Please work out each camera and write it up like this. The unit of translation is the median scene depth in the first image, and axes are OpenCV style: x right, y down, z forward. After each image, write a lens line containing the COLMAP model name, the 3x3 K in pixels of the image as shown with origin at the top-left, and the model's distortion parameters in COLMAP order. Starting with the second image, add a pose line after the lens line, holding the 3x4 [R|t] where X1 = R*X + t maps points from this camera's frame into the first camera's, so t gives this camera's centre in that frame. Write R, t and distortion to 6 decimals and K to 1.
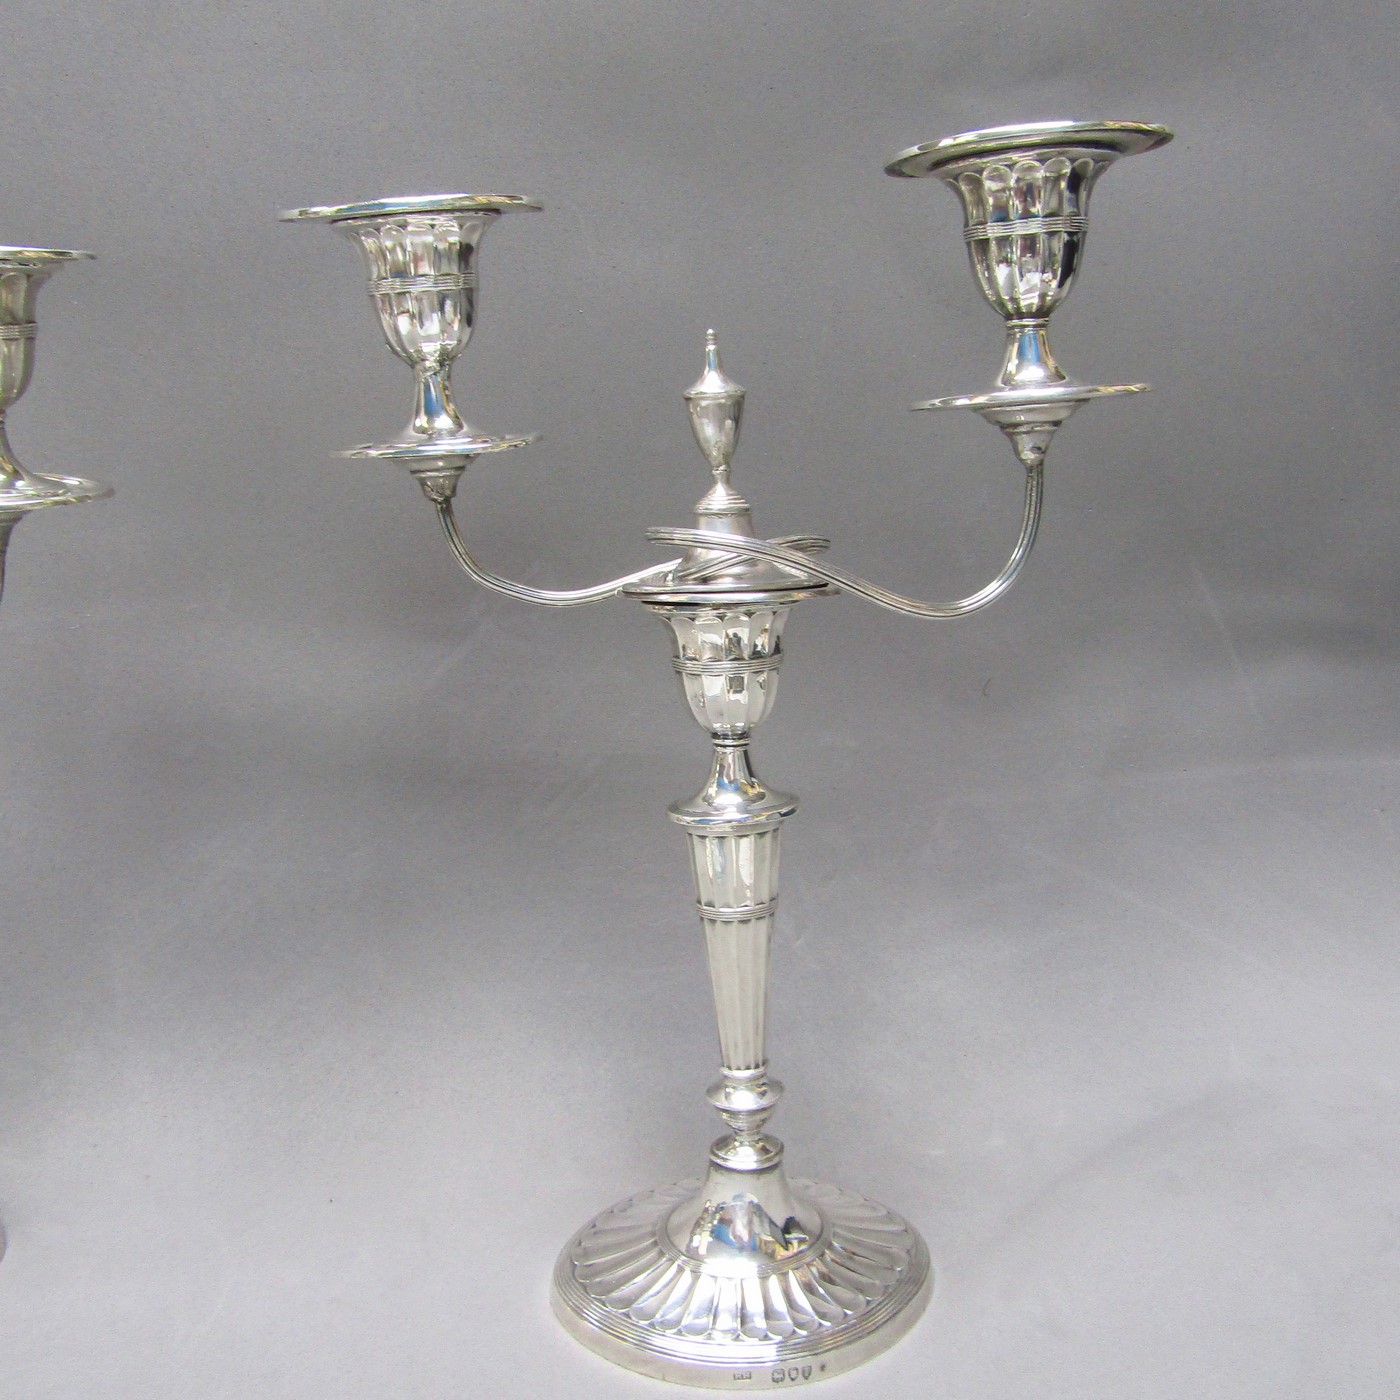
lens RADIAL K [[1311.2, 0, 700.0], [0, 1311.2, 700.0], [0, 0, 1]] dist [-0.005595, -0.004788]
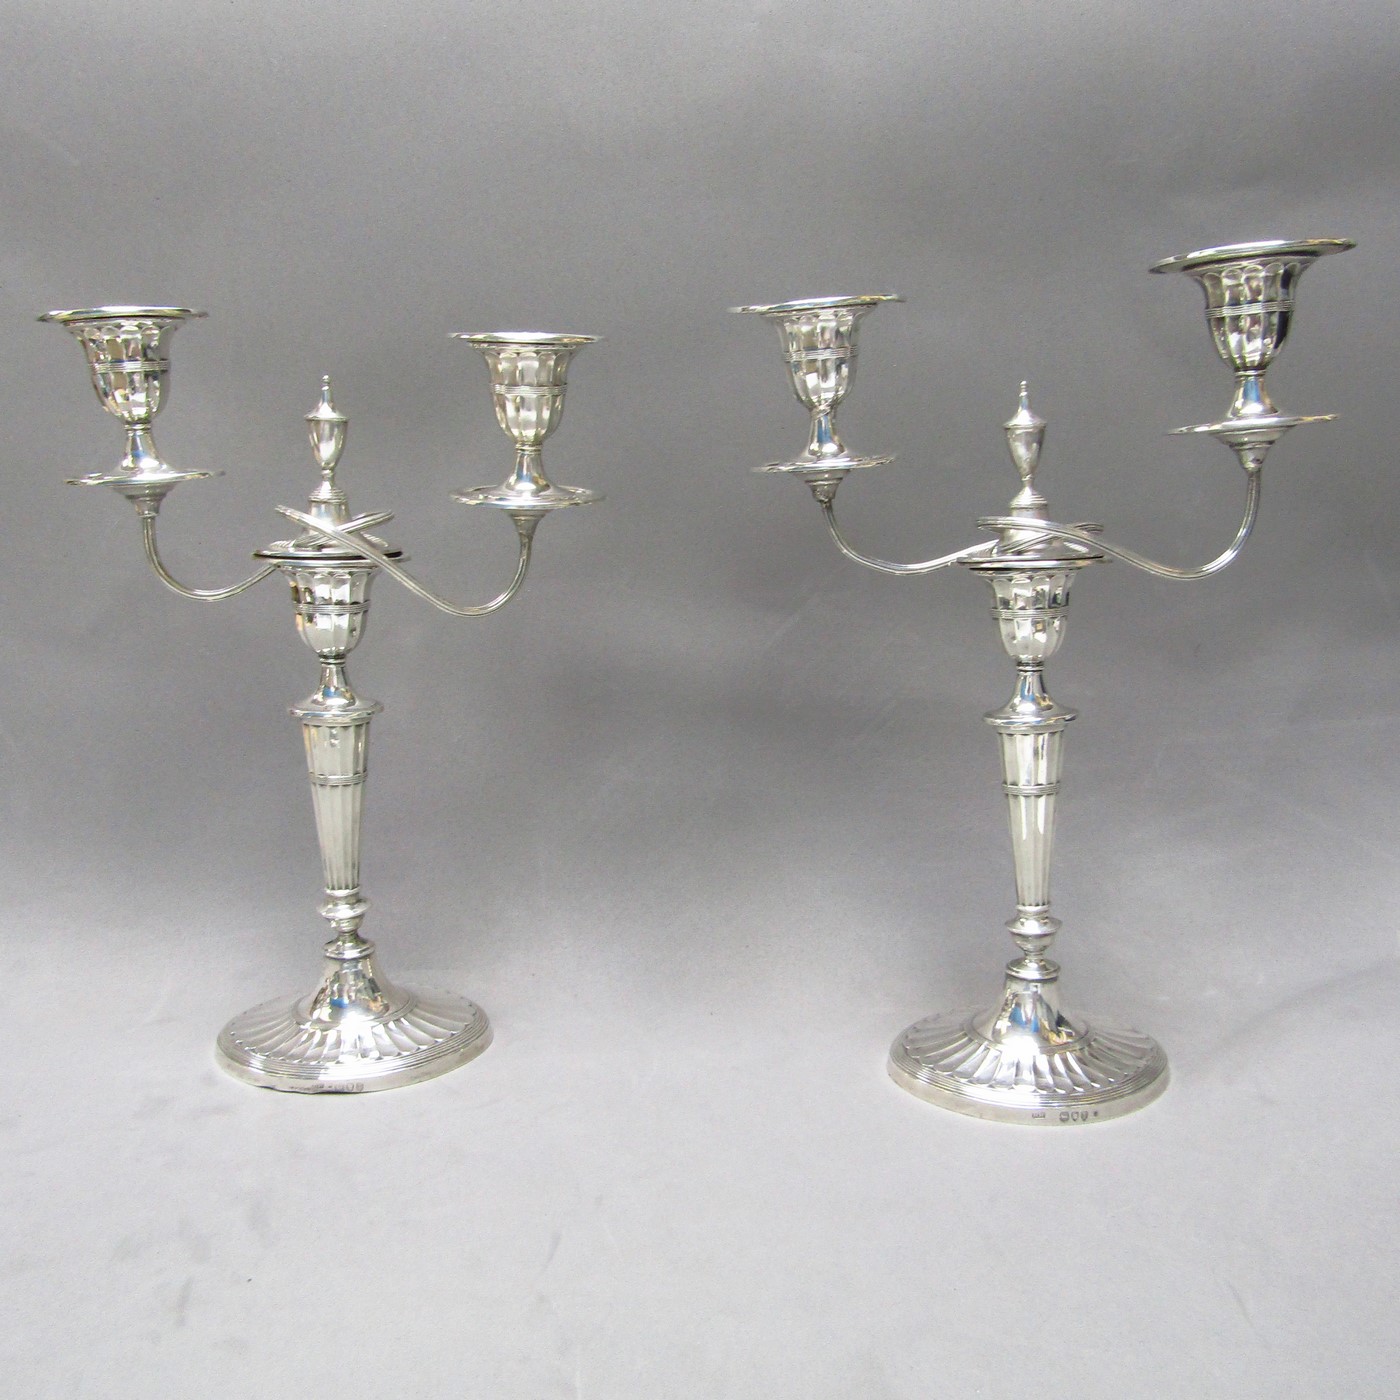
lens RADIAL K [[1311.2, 0, 700.0], [0, 1311.2, 700.0], [0, 0, 1]] dist [-0.005595, -0.004788]
pose [[0.994765, 0.007300, -0.101923, -0.195262], [-0.009749, 0.999675, -0.023549, 0.107082], [0.101718, 0.024419, 0.994514, -0.467163]]
